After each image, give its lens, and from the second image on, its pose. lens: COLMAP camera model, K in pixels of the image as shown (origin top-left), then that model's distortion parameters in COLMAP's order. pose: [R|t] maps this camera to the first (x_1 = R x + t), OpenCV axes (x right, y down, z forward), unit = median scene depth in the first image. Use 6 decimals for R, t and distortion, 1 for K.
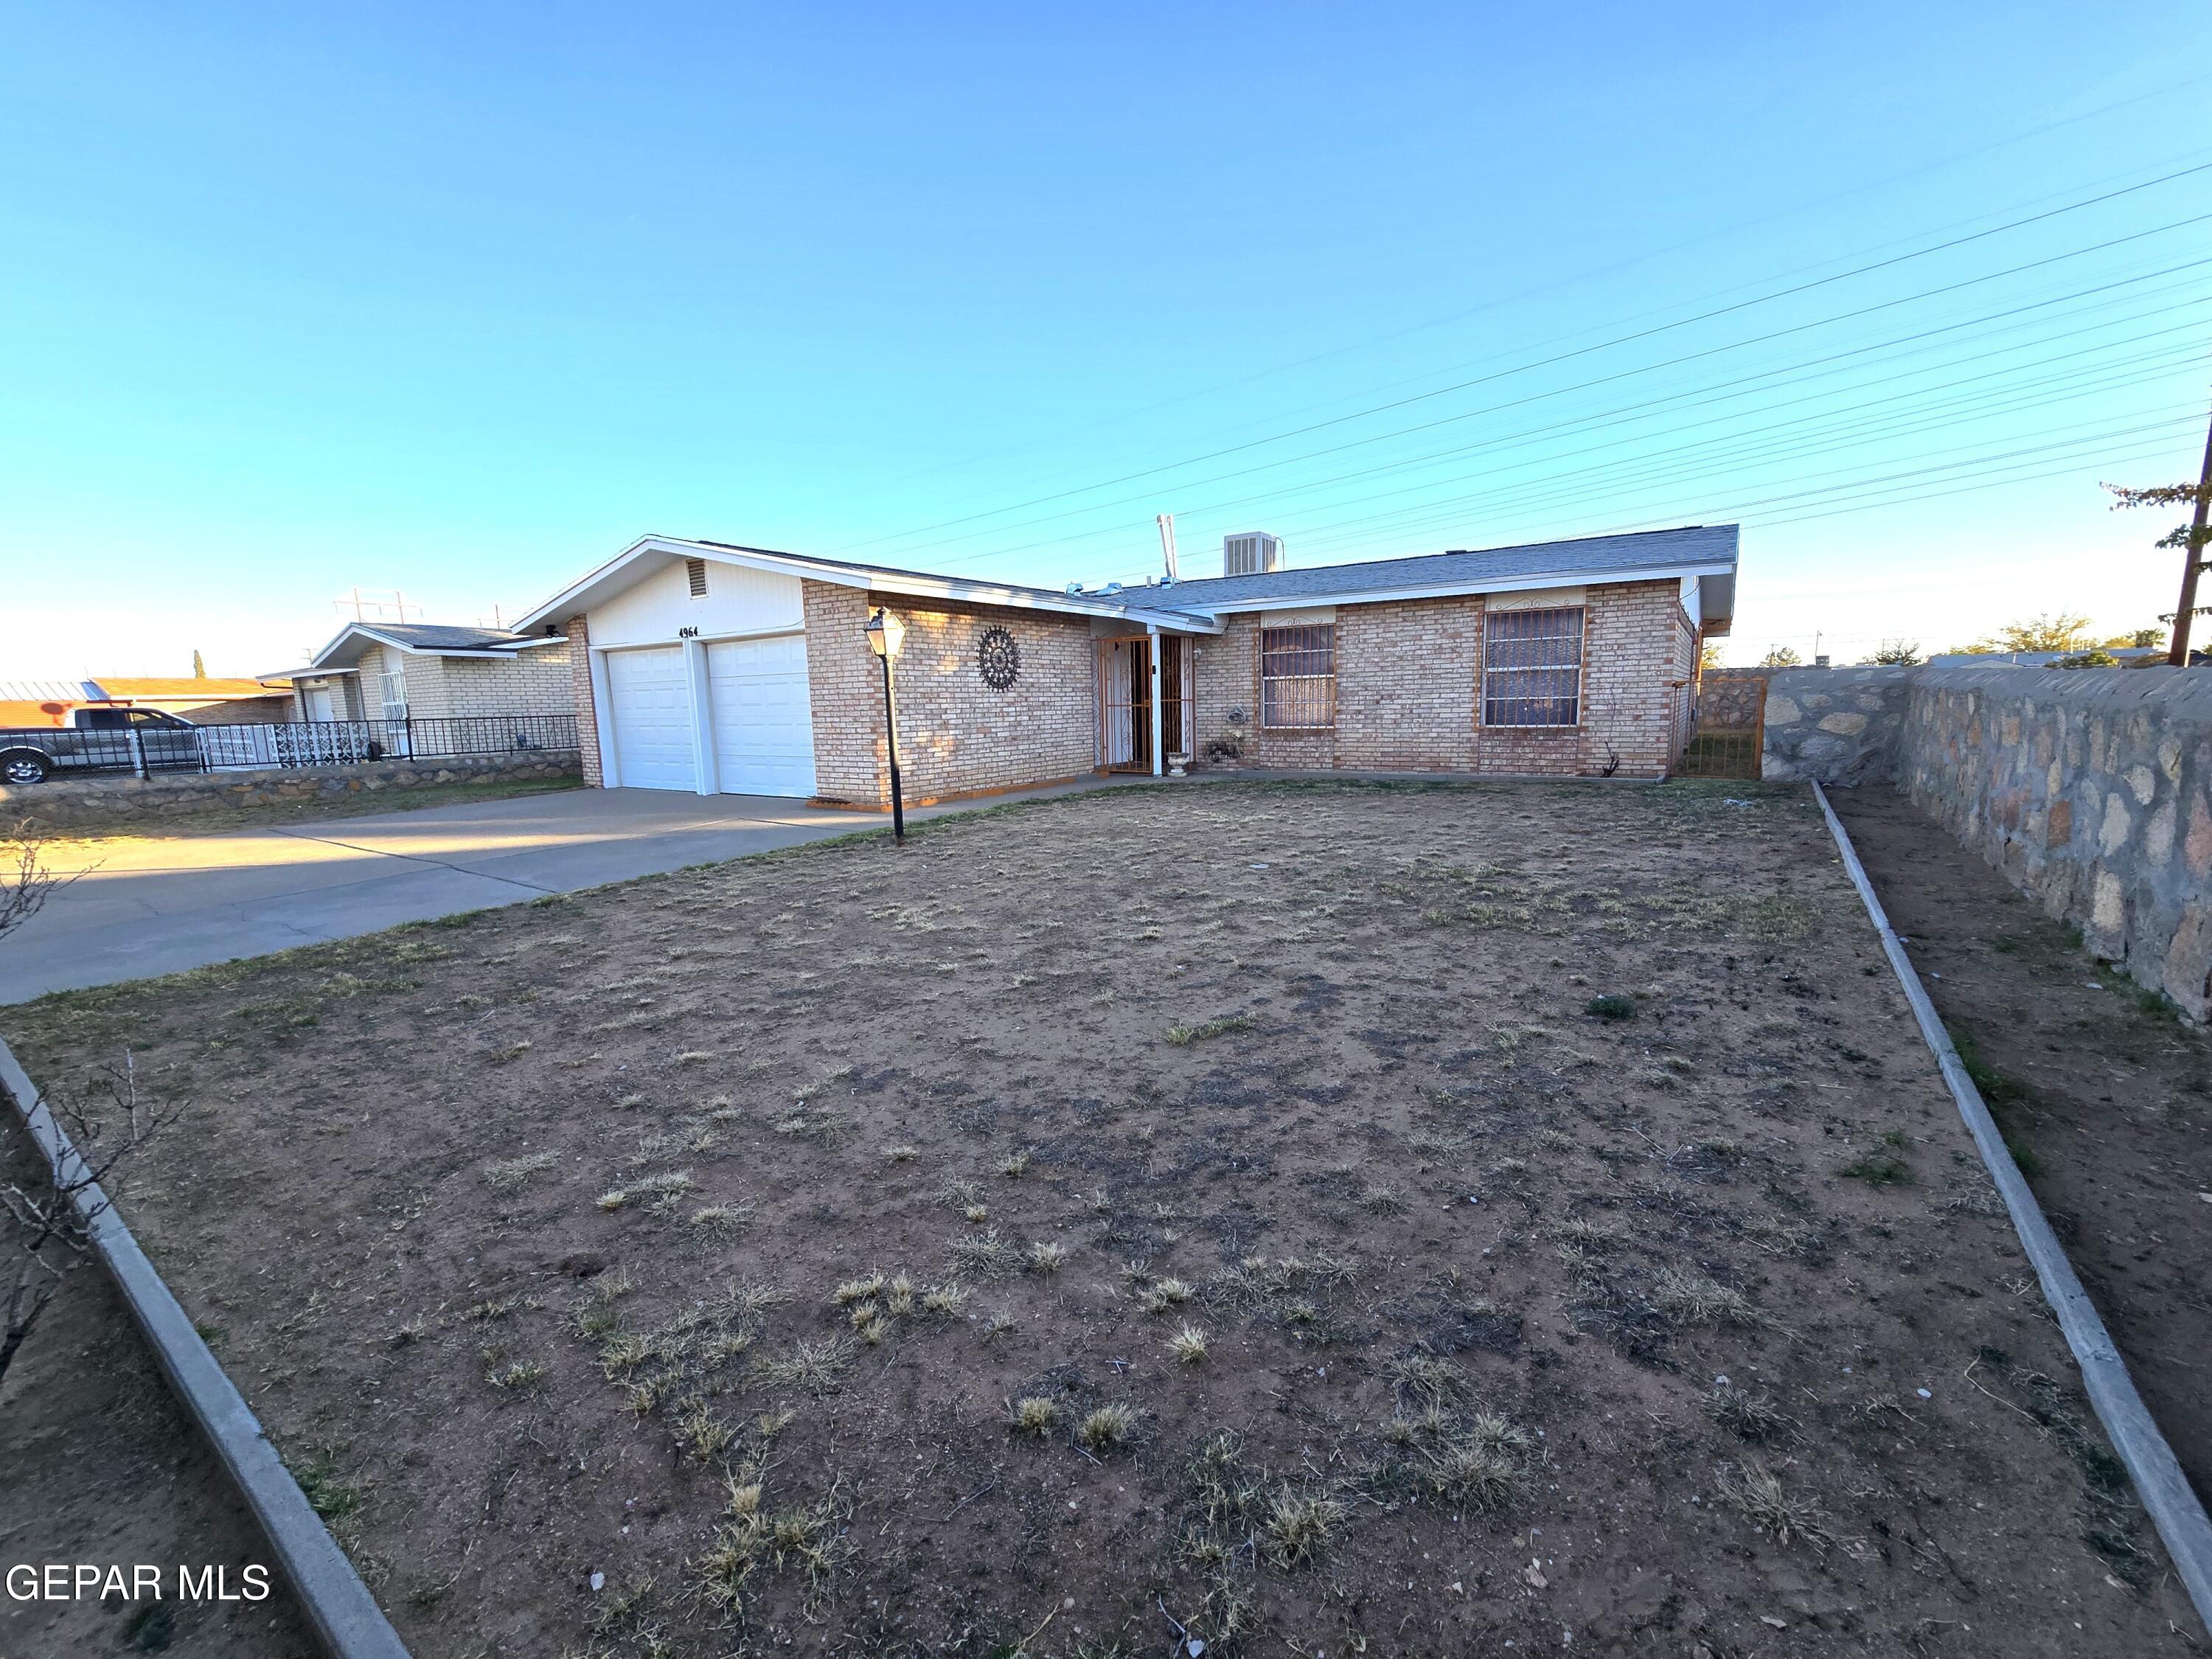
lens RADIAL K [[896.0, 0, 1085.7], [0, 896.0, 813.1], [0, 0, 1]] dist [-0.001361, -0.000585]
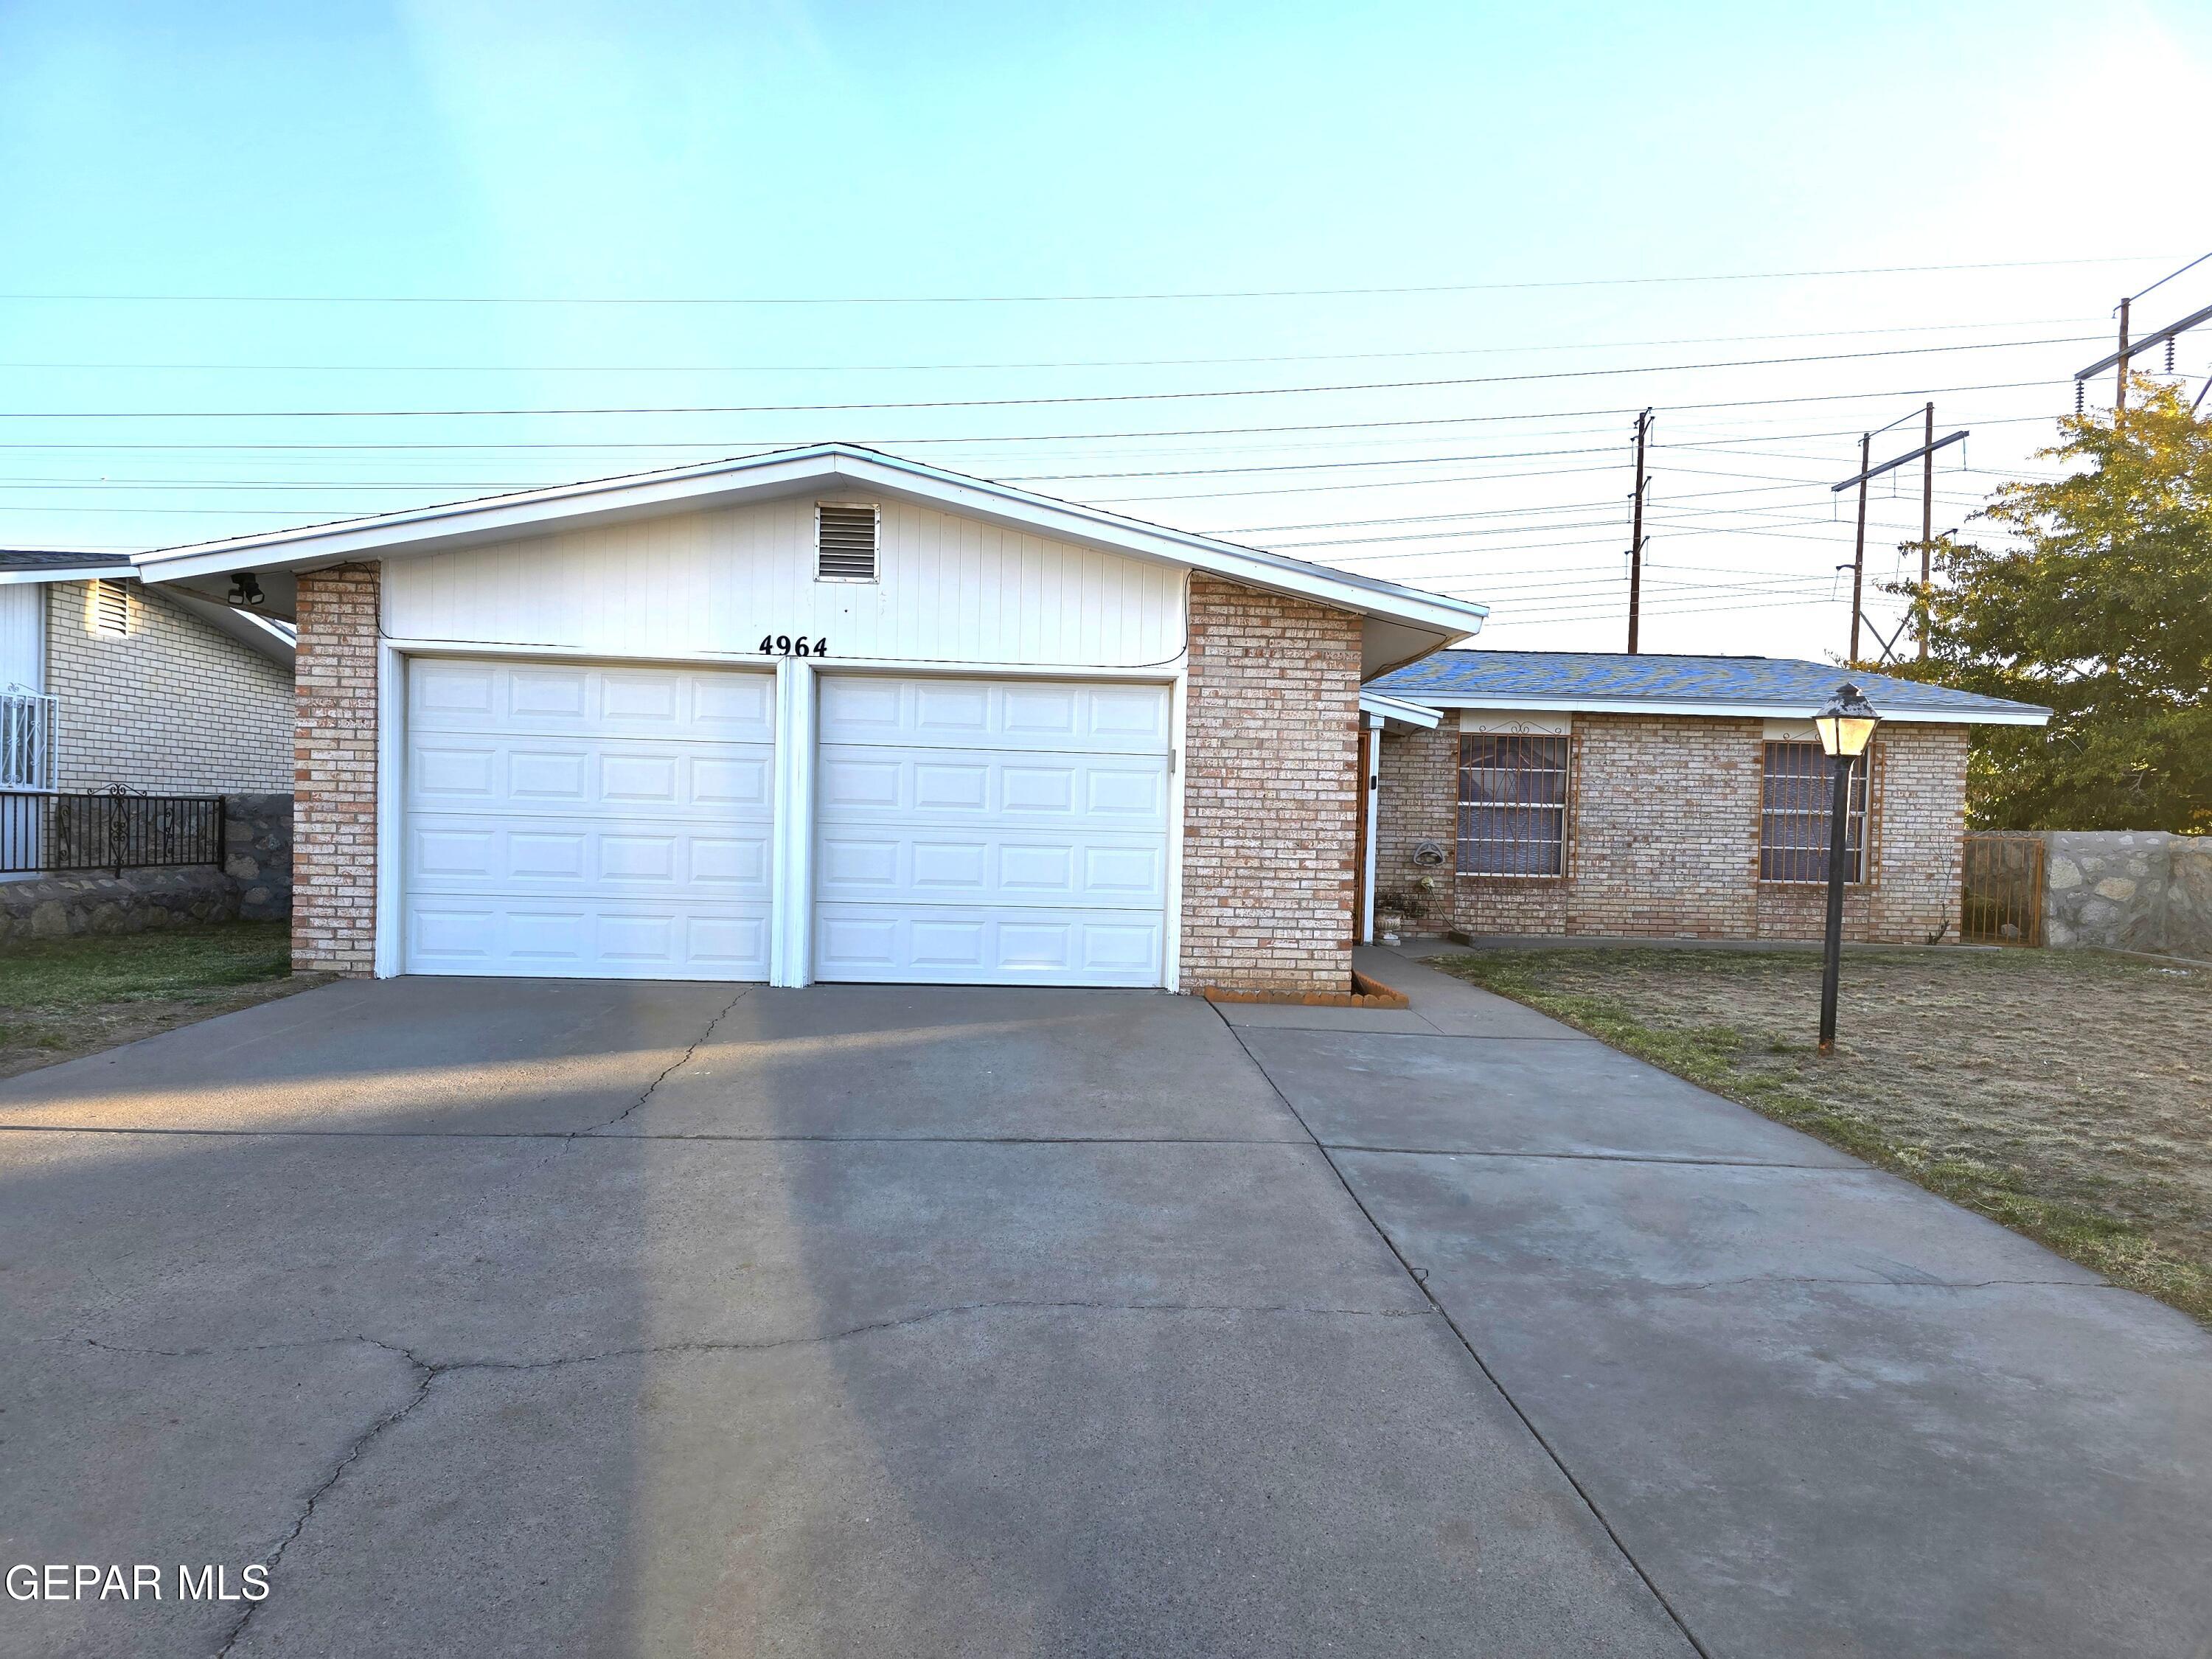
lens RADIAL K [[1492.2, 0, 949.4], [0, 1492.2, 797.5], [0, 0, 1]] dist [0.069147, -0.048443]
pose [[0.798966, 0.055065, 0.598849, -0.925141], [0.029487, 0.991014, -0.130466, -0.015983], [-0.600652, 0.121897, 0.790163, 0.355458]]
